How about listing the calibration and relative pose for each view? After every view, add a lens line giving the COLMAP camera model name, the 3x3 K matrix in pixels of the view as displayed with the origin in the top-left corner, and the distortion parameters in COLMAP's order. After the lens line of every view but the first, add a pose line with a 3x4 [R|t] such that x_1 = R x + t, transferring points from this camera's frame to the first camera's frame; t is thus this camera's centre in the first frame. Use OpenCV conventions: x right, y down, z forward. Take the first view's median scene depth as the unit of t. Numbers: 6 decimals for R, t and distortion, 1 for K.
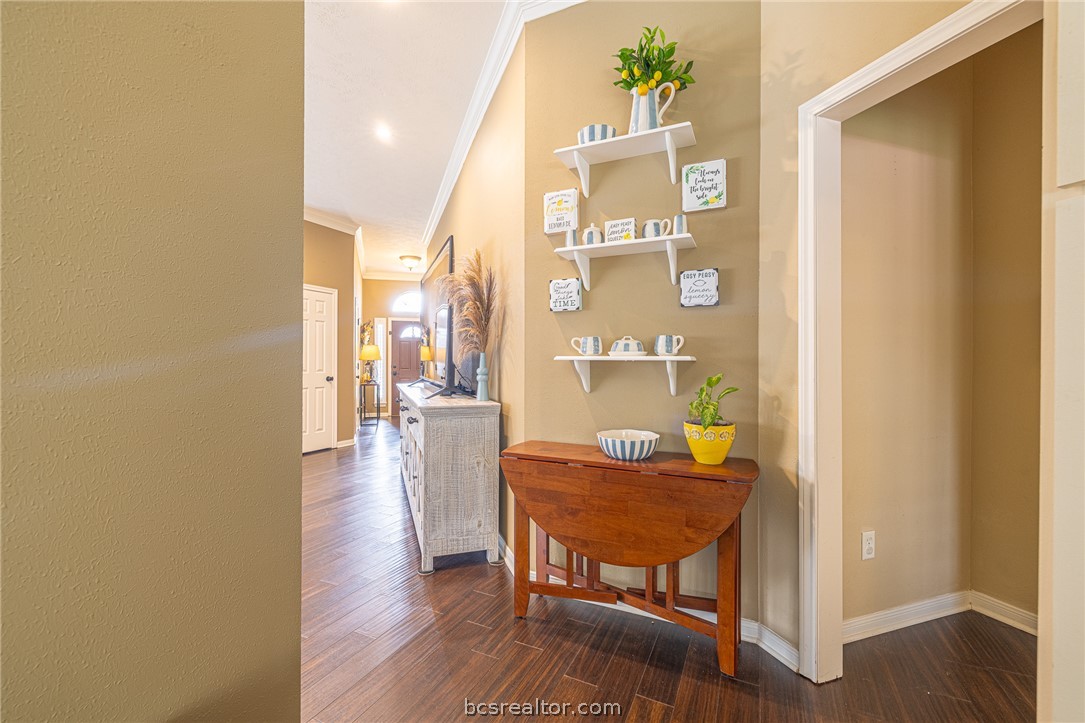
lens RADIAL K [[458.9, 0, 544.8], [0, 458.9, 357.4], [0, 0, 1]] dist [0.000392, -0.002086]
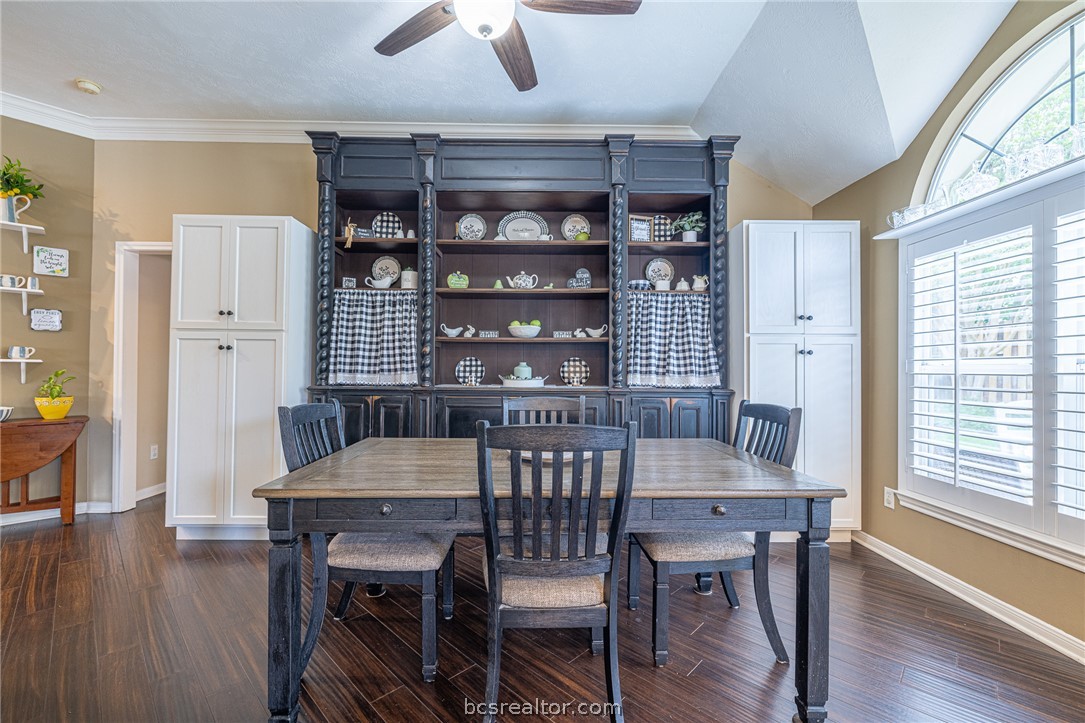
lens RADIAL K [[458.9, 0, 539.3], [0, 458.9, 365.0], [0, 0, 1]] dist [0.000392, -0.002086]
pose [[0.340347, 0.006222, 0.940279, -0.654056], [-0.016696, 0.999860, -0.000573, -0.012798], [-0.940152, -0.015504, 0.340404, -1.336140]]
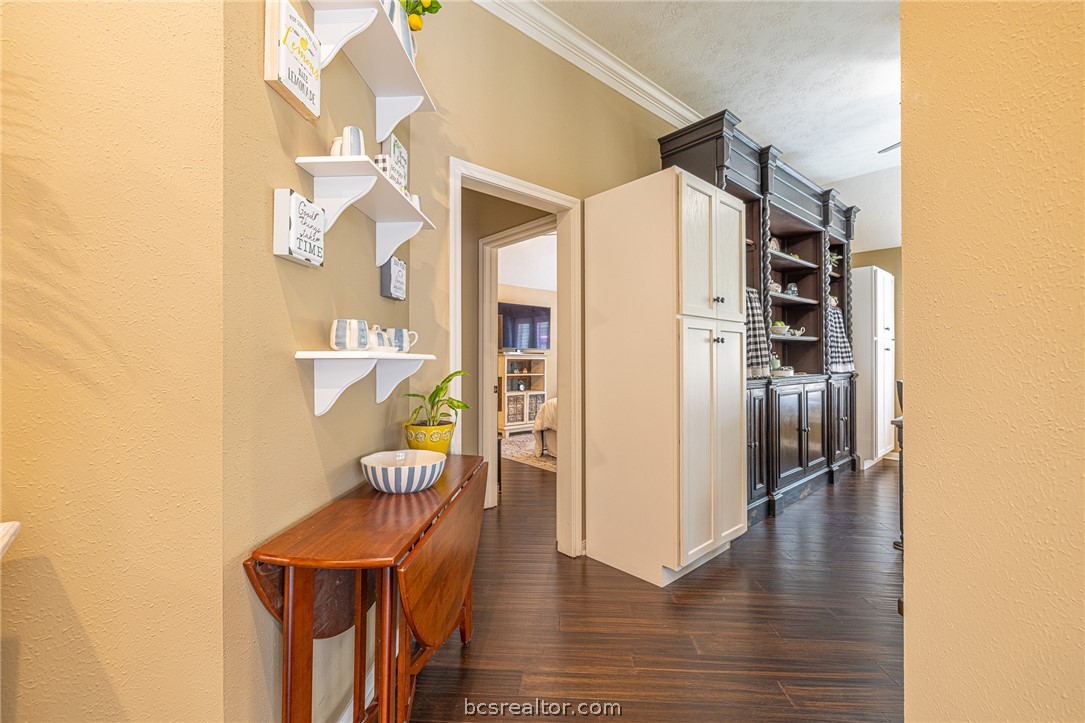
lens RADIAL K [[458.9, 0, 542.9], [0, 458.9, 363.4], [0, 0, 1]] dist [0.000392, -0.002086]
pose [[-0.362178, 0.000149, 0.932109, -0.608587], [-0.002136, 0.999997, -0.000989, 0.014746], [-0.932107, -0.002349, -0.362176, 1.067638]]
